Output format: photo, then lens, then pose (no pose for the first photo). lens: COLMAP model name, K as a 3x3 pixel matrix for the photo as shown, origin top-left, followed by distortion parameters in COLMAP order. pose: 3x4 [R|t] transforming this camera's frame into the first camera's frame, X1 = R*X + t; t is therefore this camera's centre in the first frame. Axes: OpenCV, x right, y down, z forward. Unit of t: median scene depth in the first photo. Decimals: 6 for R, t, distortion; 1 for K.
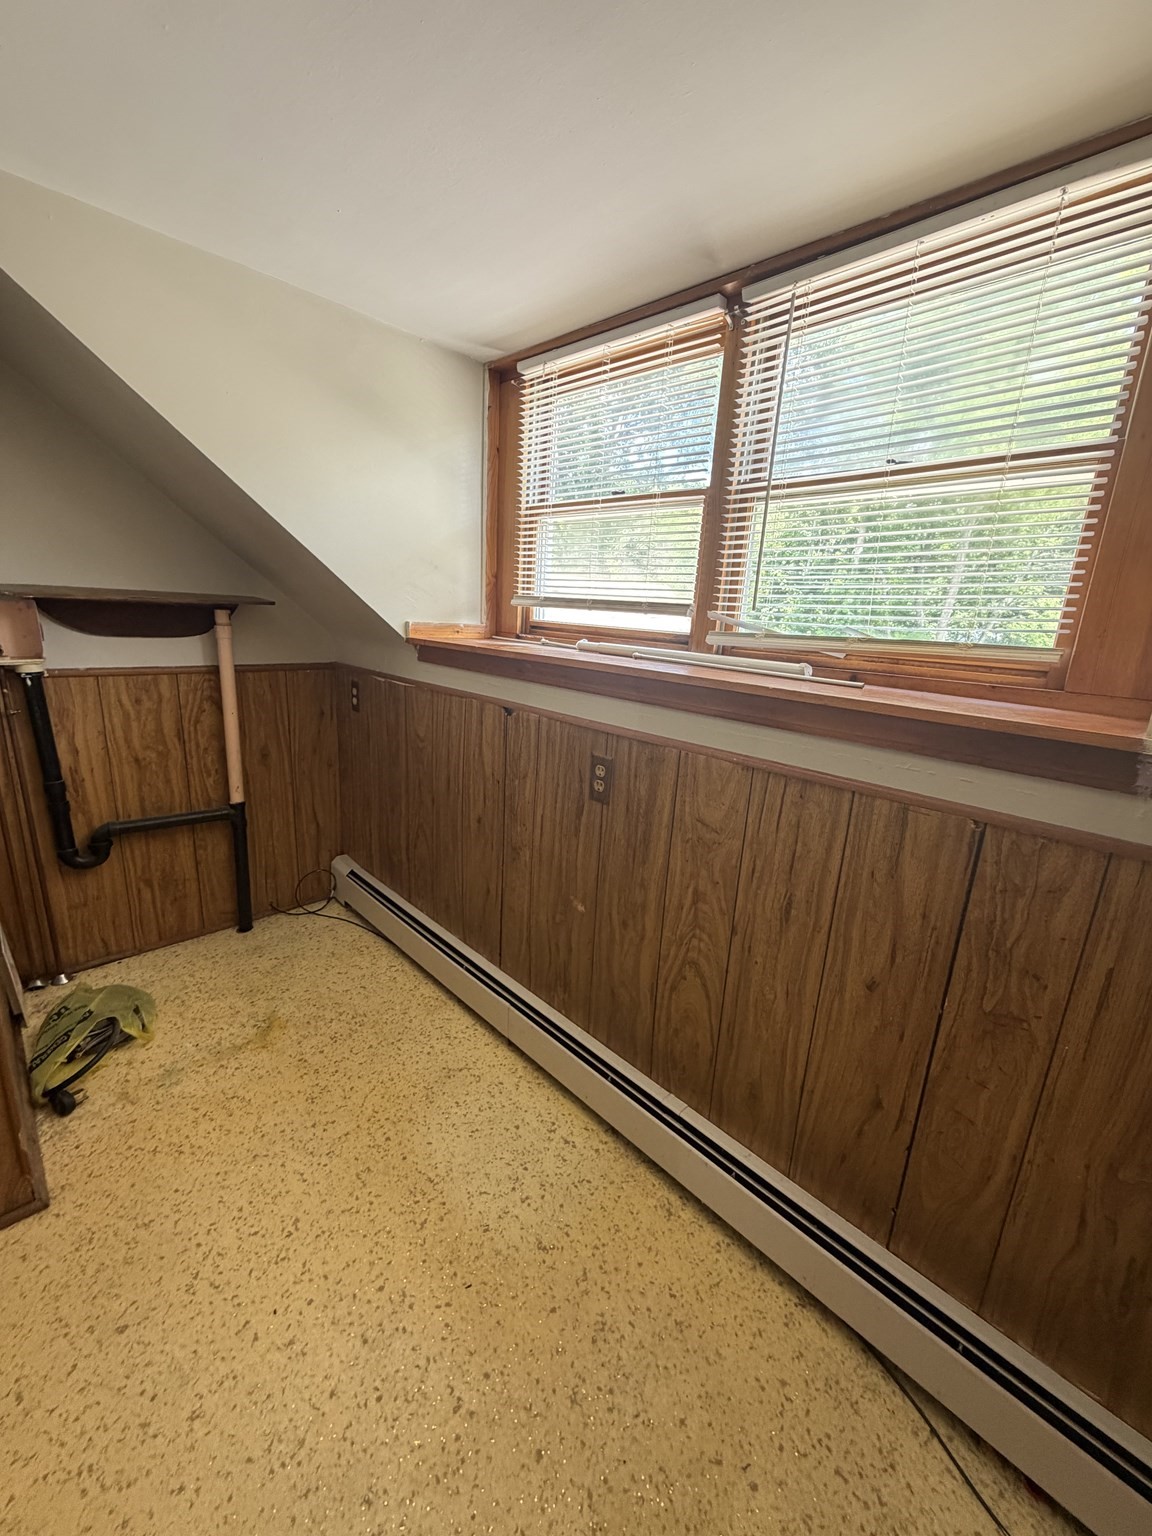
lens RADIAL K [[613.4, 0, 575.0], [0, 613.4, 767.9], [0, 0, 1]] dist [0.000477, 0.000056]
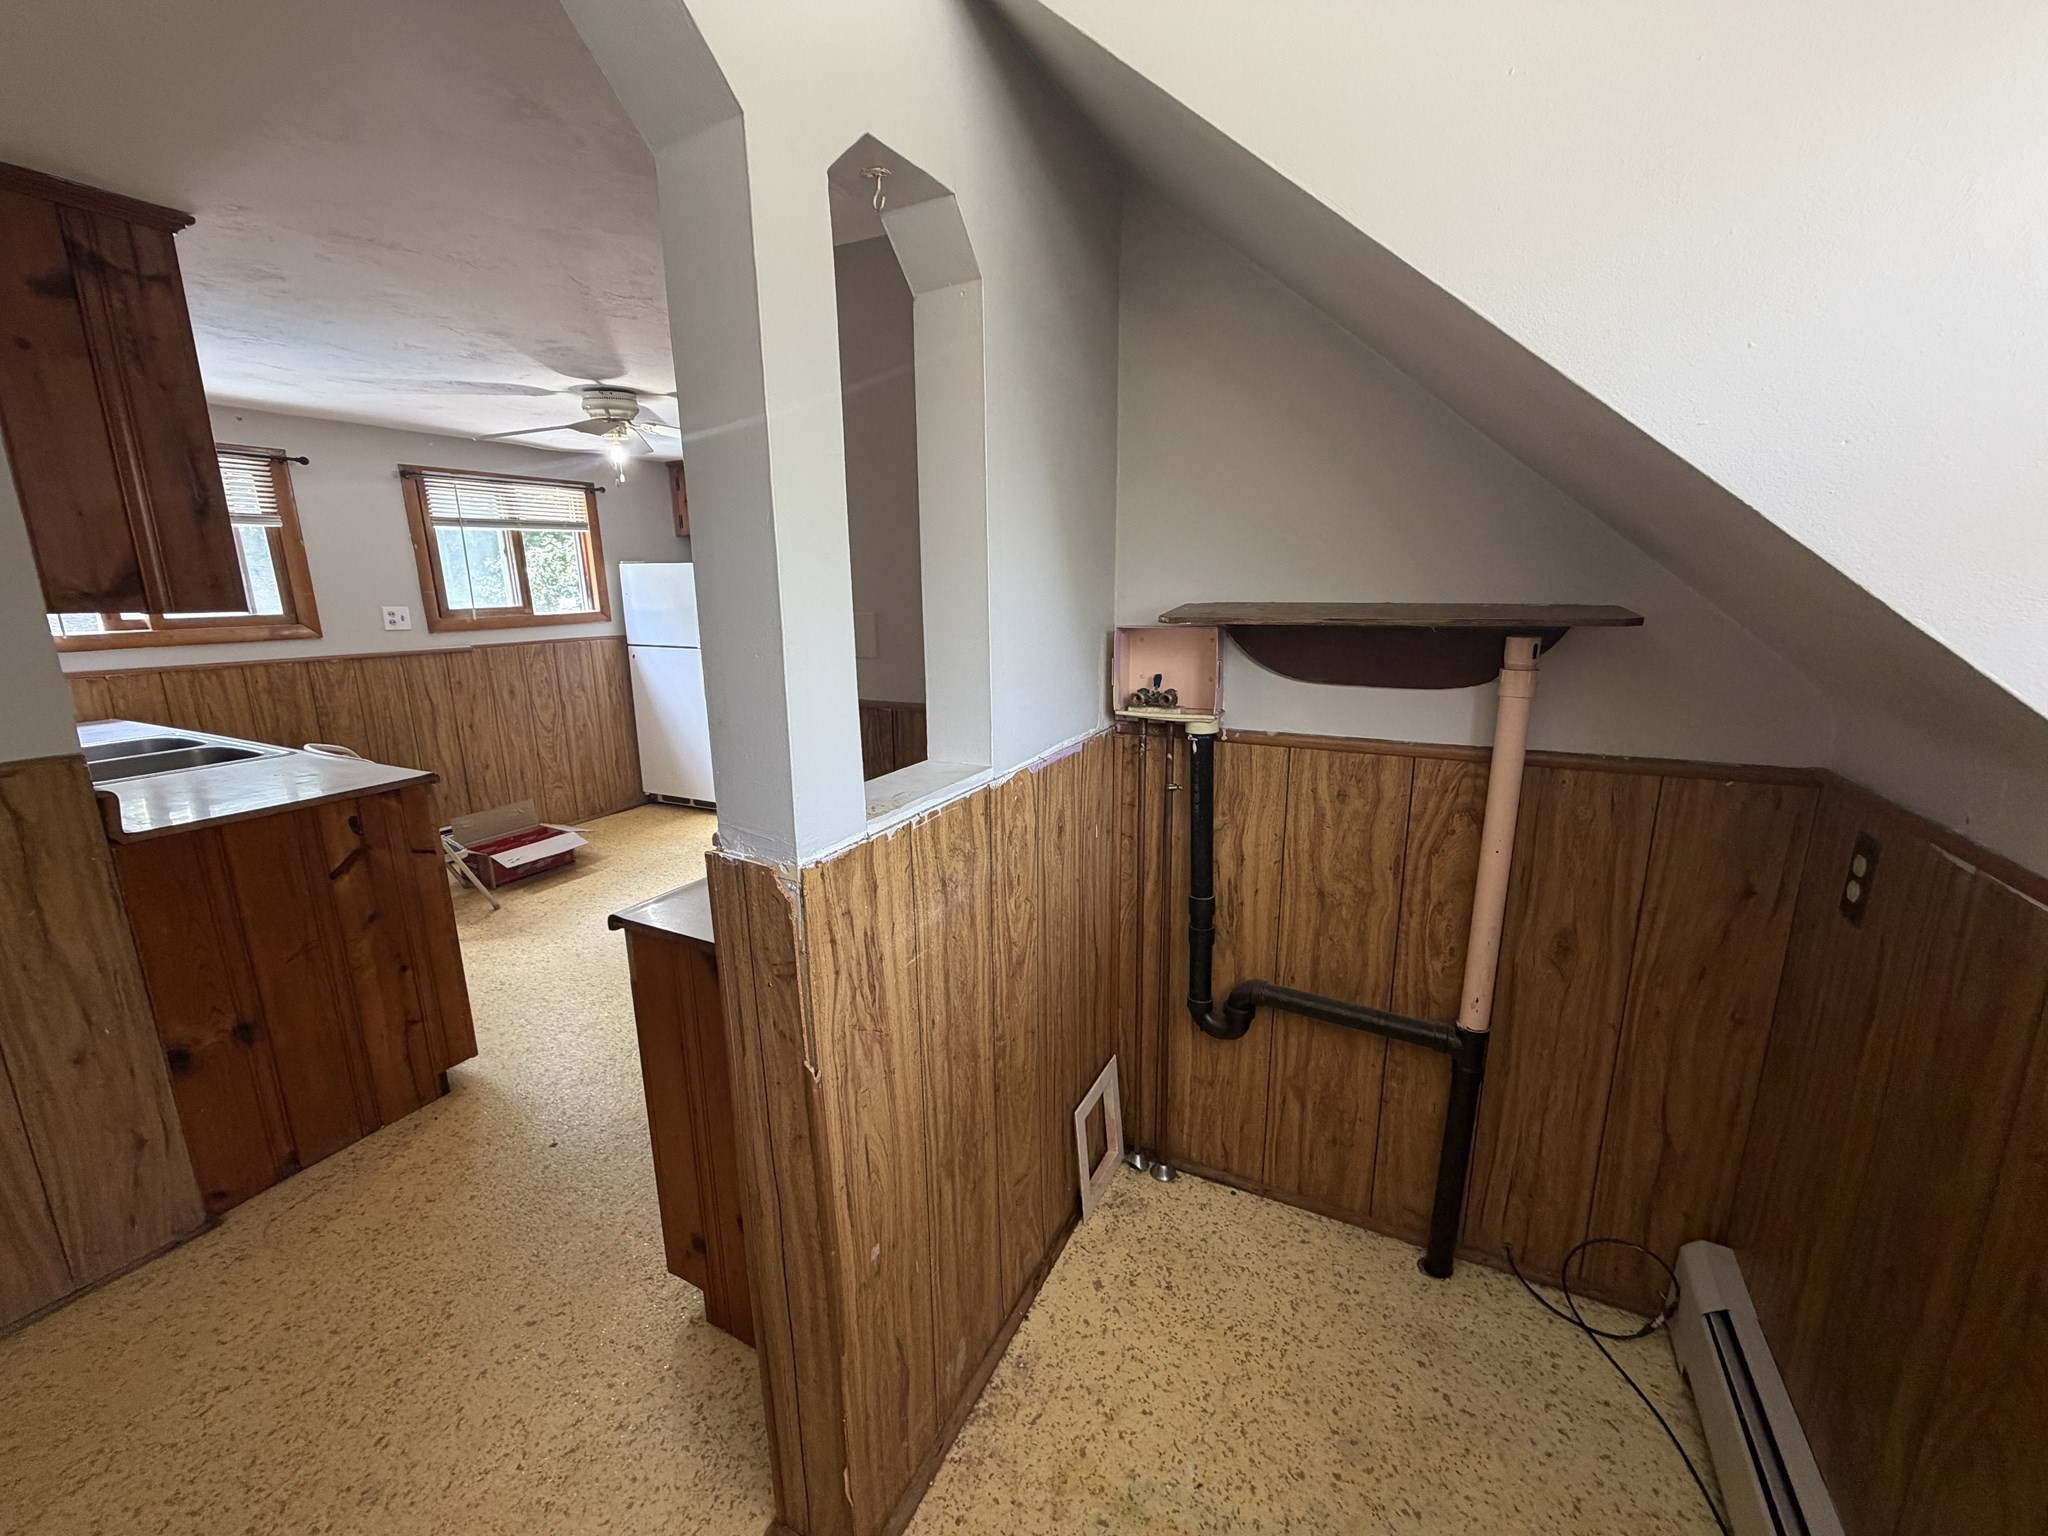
lens RADIAL K [[817.8, 0, 1030.3], [0, 817.8, 767.0], [0, 0, 1]] dist [0.000477, 0.000056]
pose [[0.323976, 0.154838, -0.933308, -0.101339], [-0.211823, 0.973343, 0.087950, -0.134017], [0.922047, 0.169202, 0.348138, 0.448104]]
